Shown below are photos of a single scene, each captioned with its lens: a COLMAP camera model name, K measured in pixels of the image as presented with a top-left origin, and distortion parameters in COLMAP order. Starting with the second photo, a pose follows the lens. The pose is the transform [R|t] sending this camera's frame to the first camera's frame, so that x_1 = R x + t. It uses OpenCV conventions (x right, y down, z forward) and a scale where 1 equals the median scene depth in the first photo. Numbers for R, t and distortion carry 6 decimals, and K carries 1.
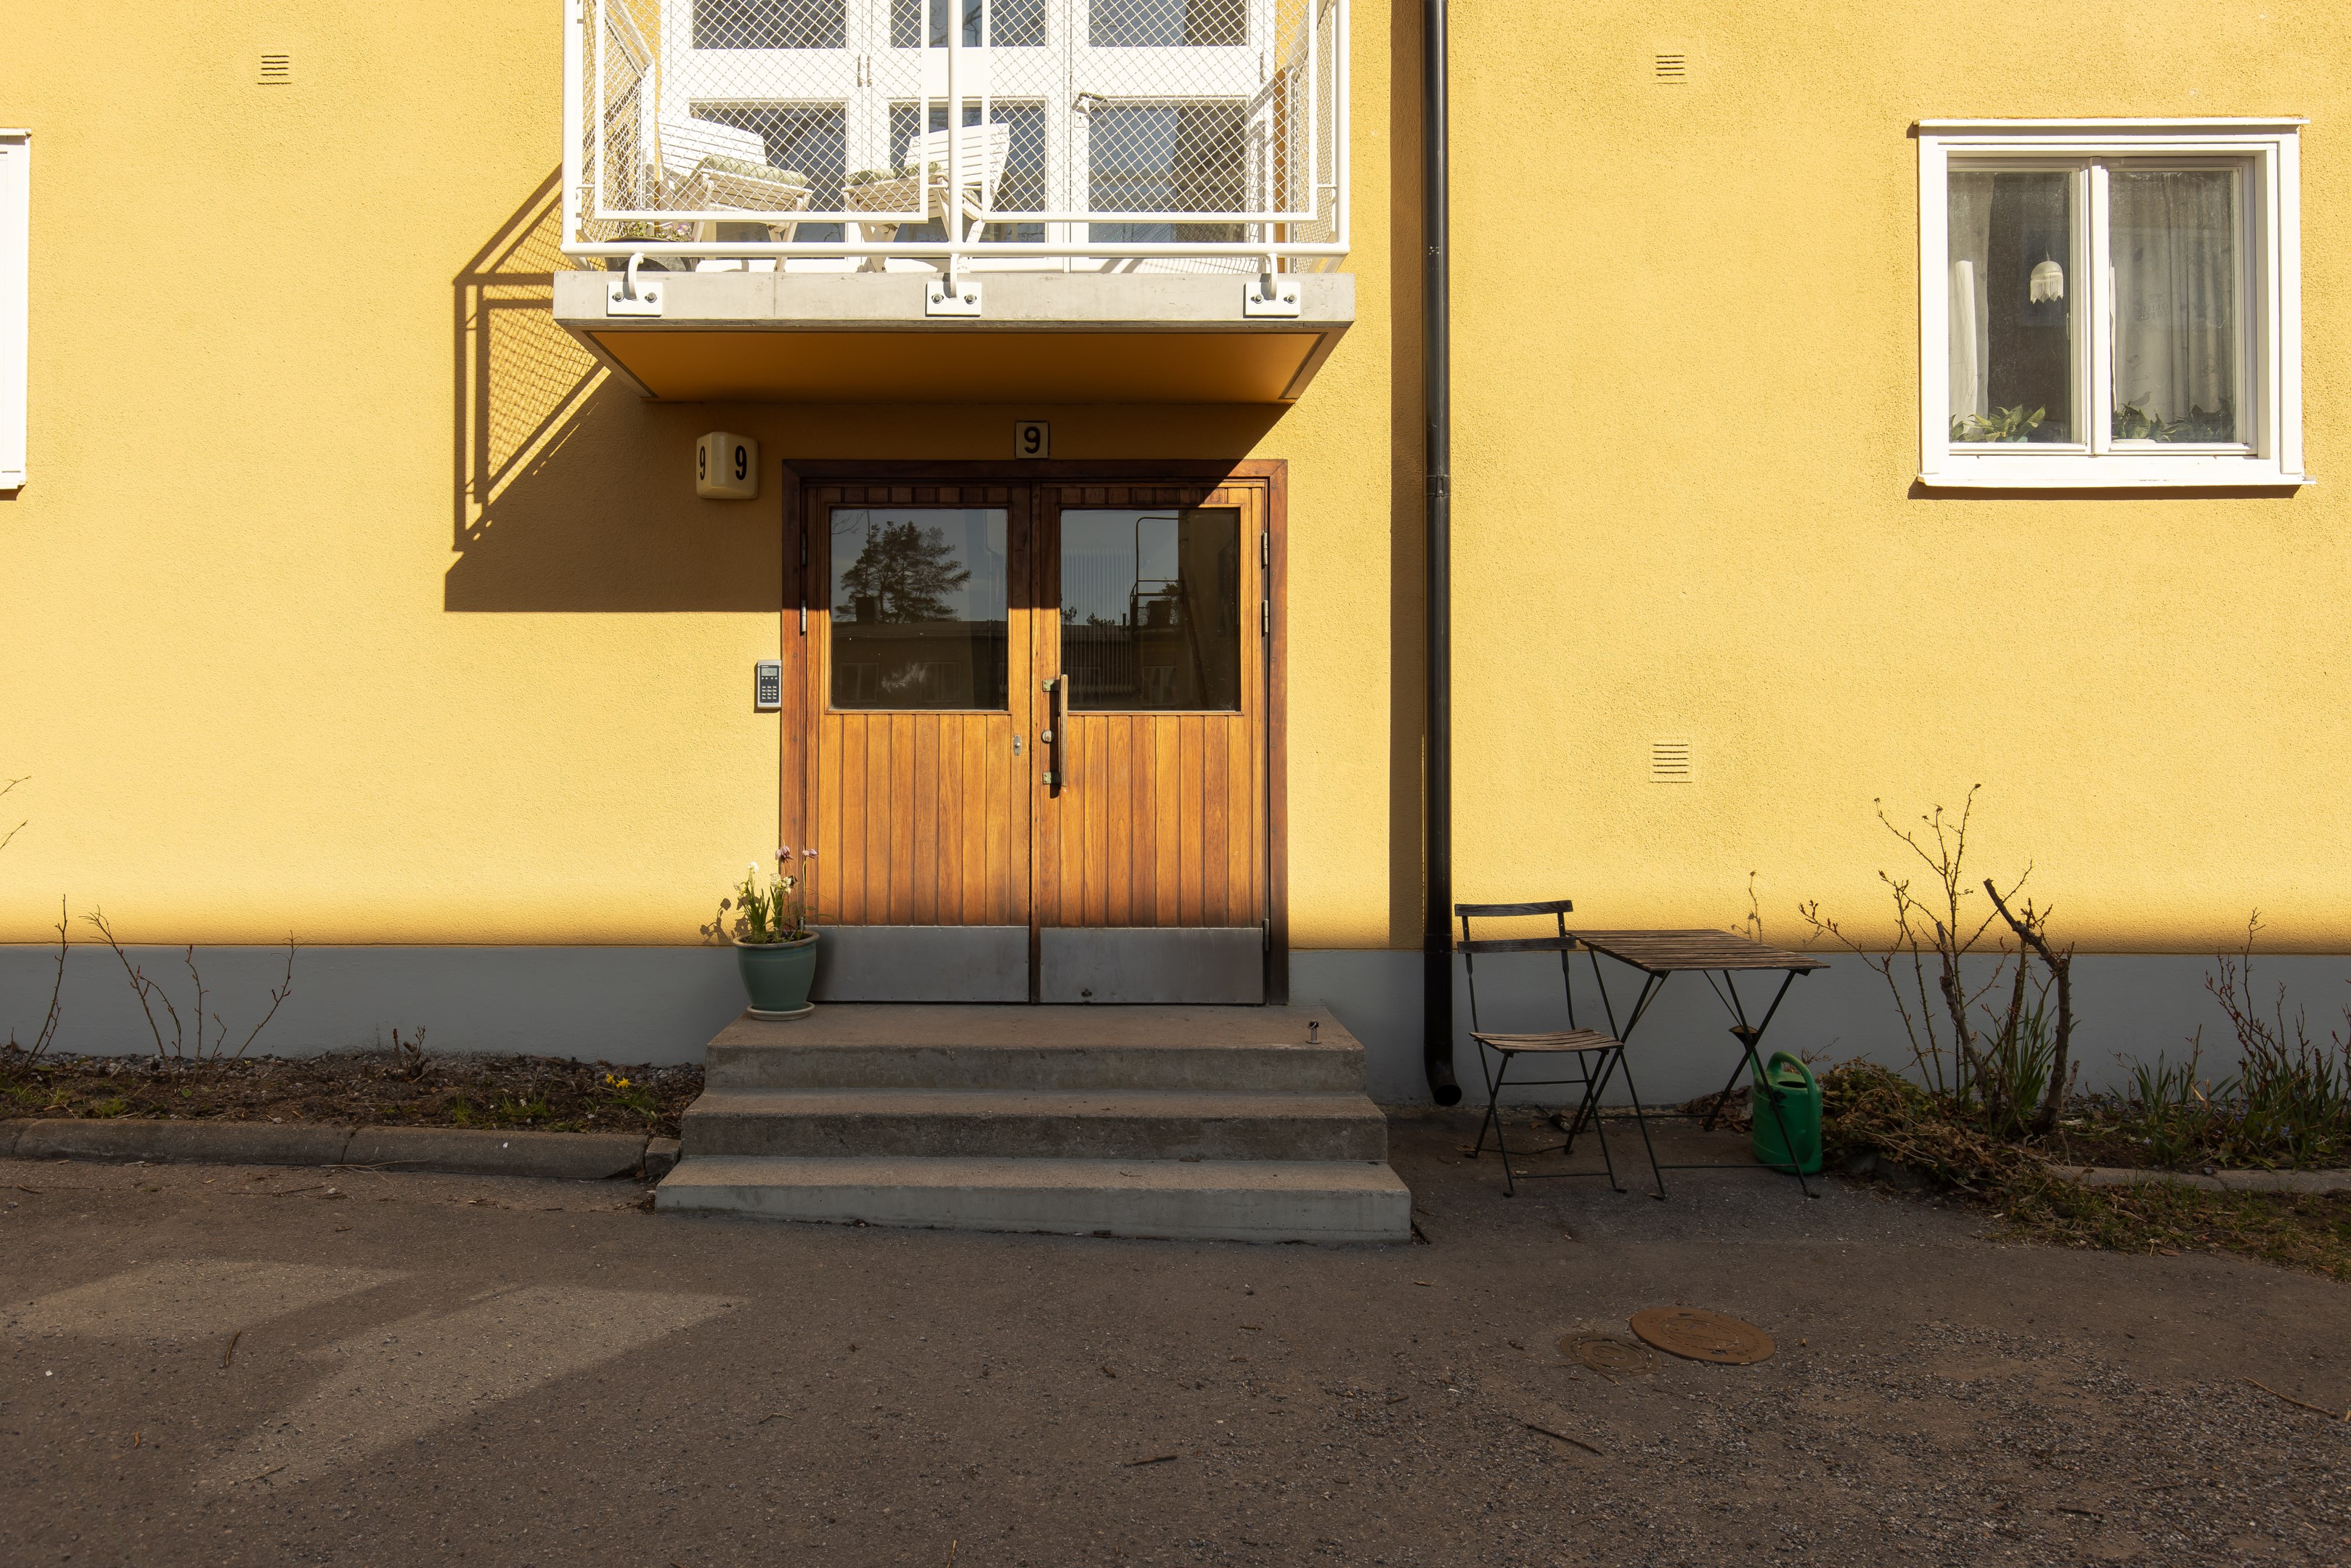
lens RADIAL K [[1022.7, 0, 1171.3], [0, 1022.7, 788.3], [0, 0, 1]] dist [0.002940, 0.000040]
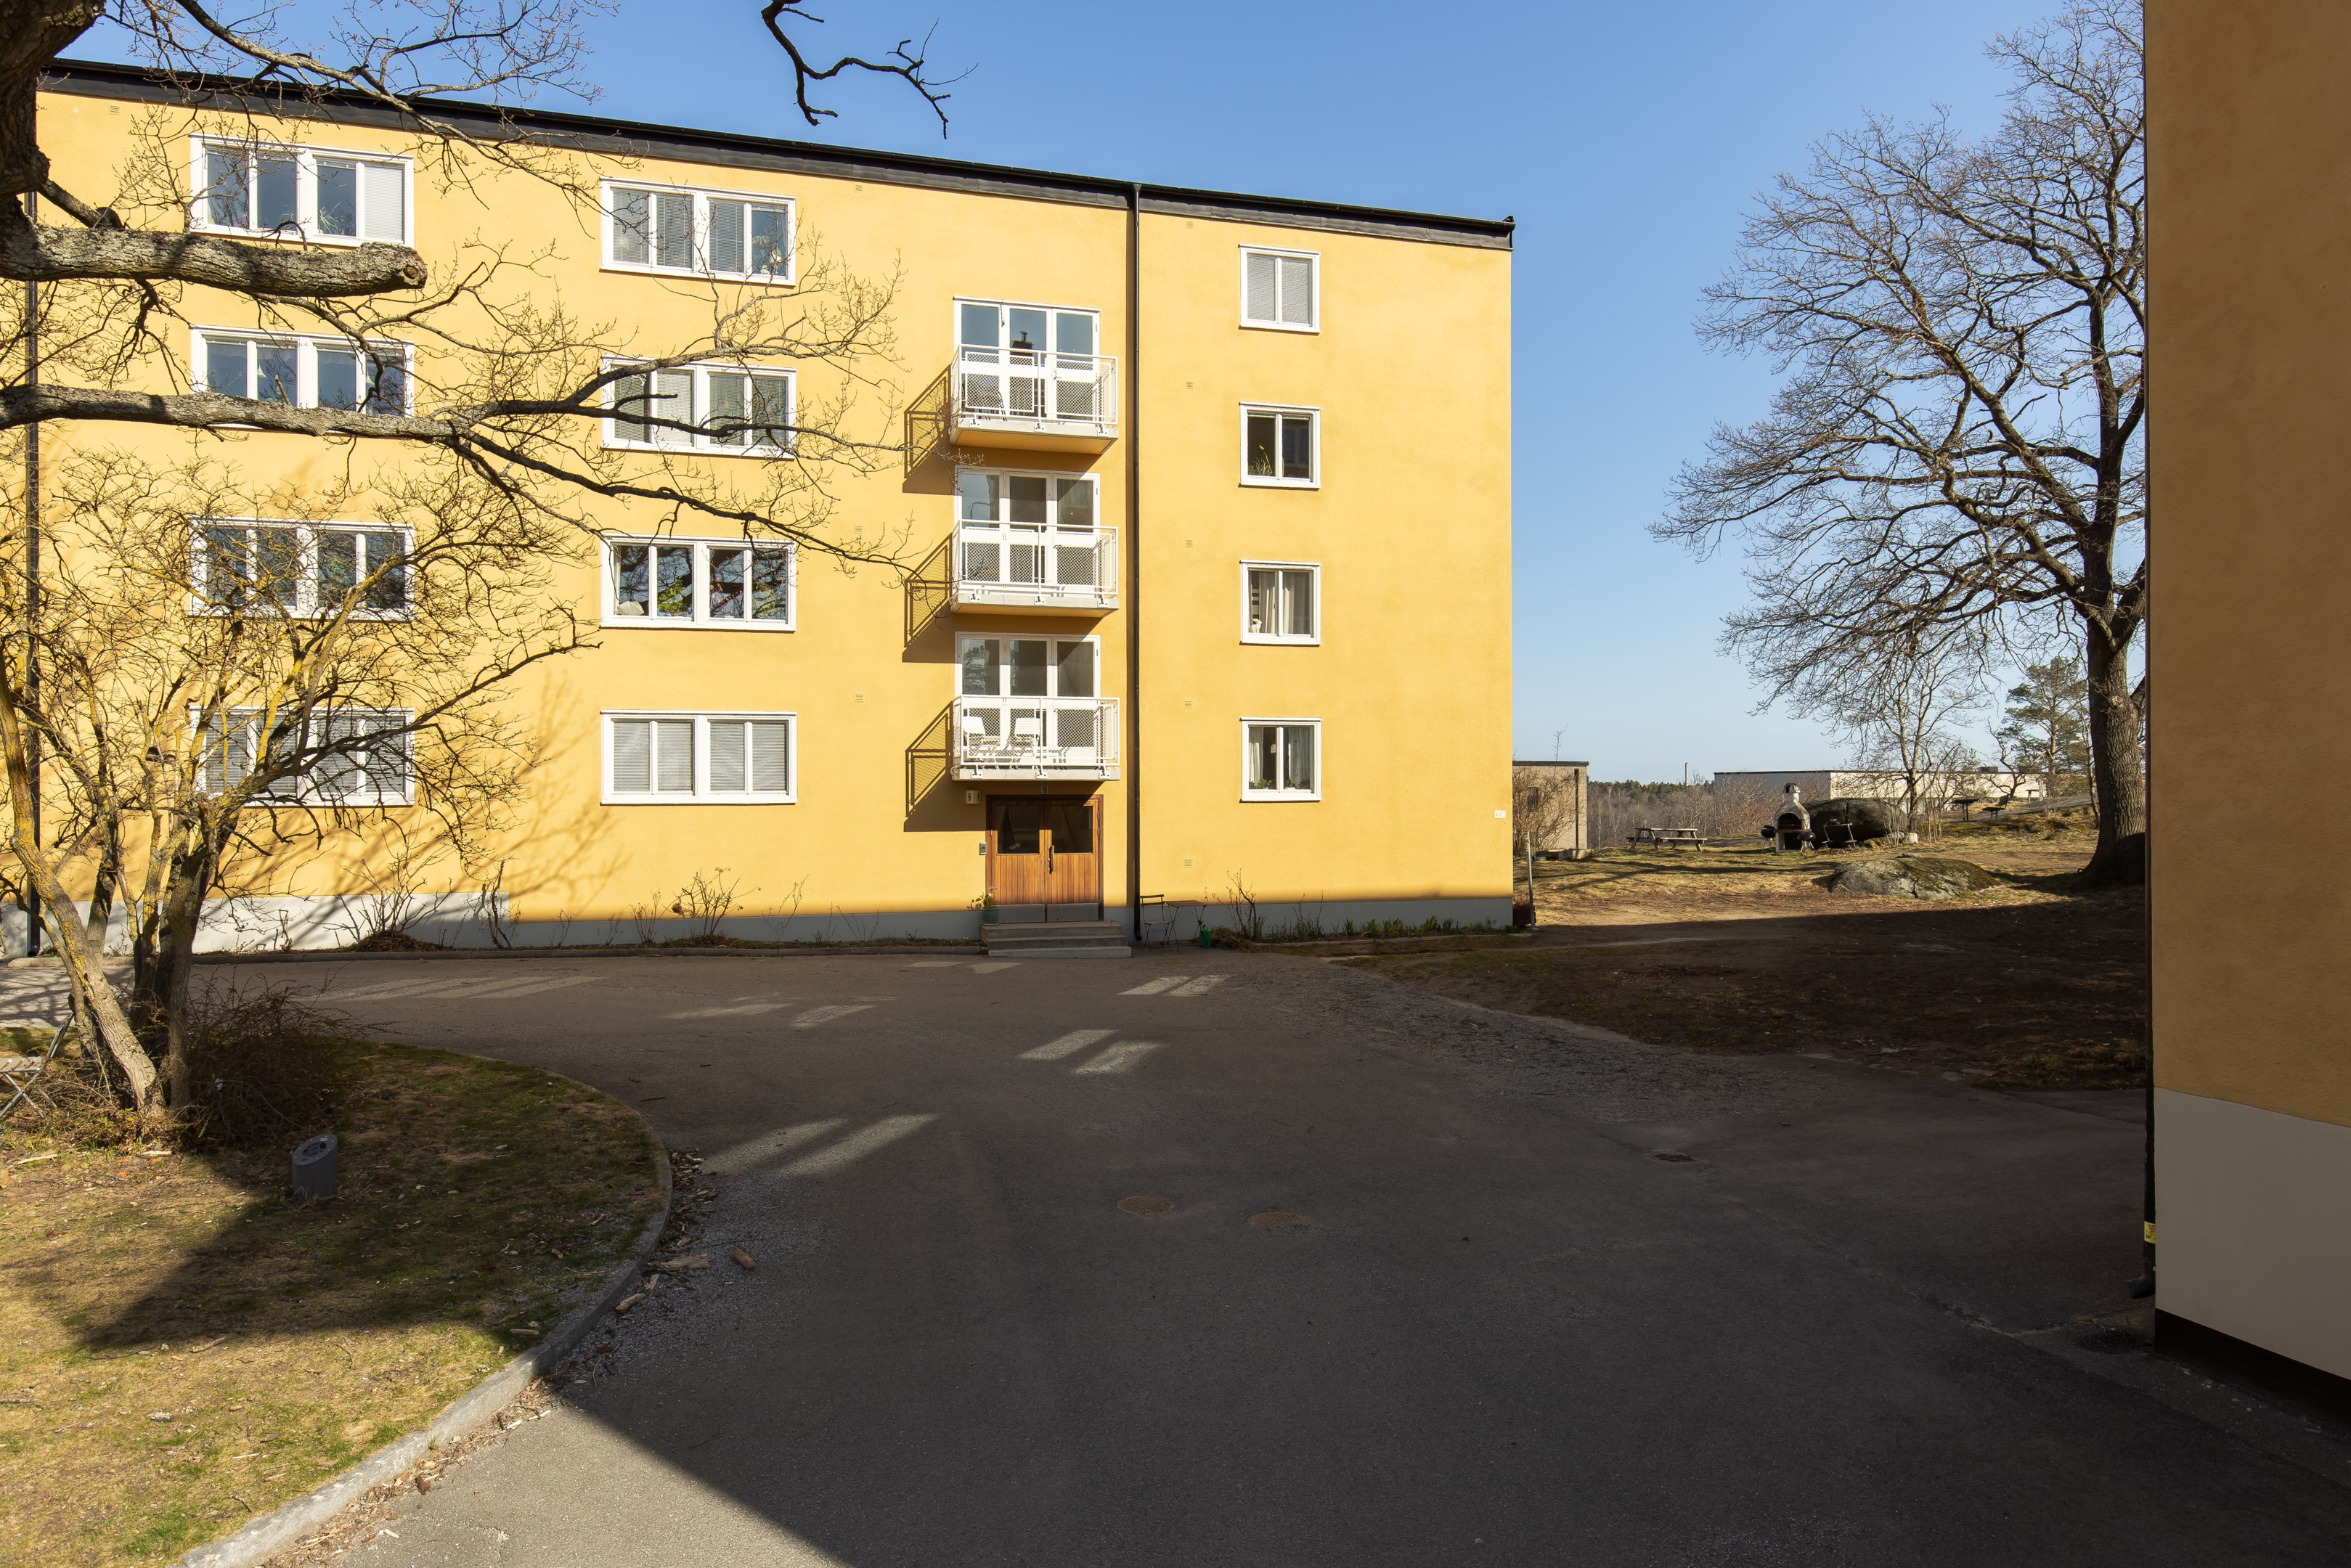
lens RADIAL K [[1361.3, 0, 1172.6], [0, 1361.3, 789.0], [0, 0, 1]] dist [0.000993, 0.000007]
pose [[0.961704, -0.001600, 0.274085, -1.179300], [0.001327, 0.999998, 0.001181, -0.351177], [-0.274087, -0.000772, 0.961705, -4.604082]]
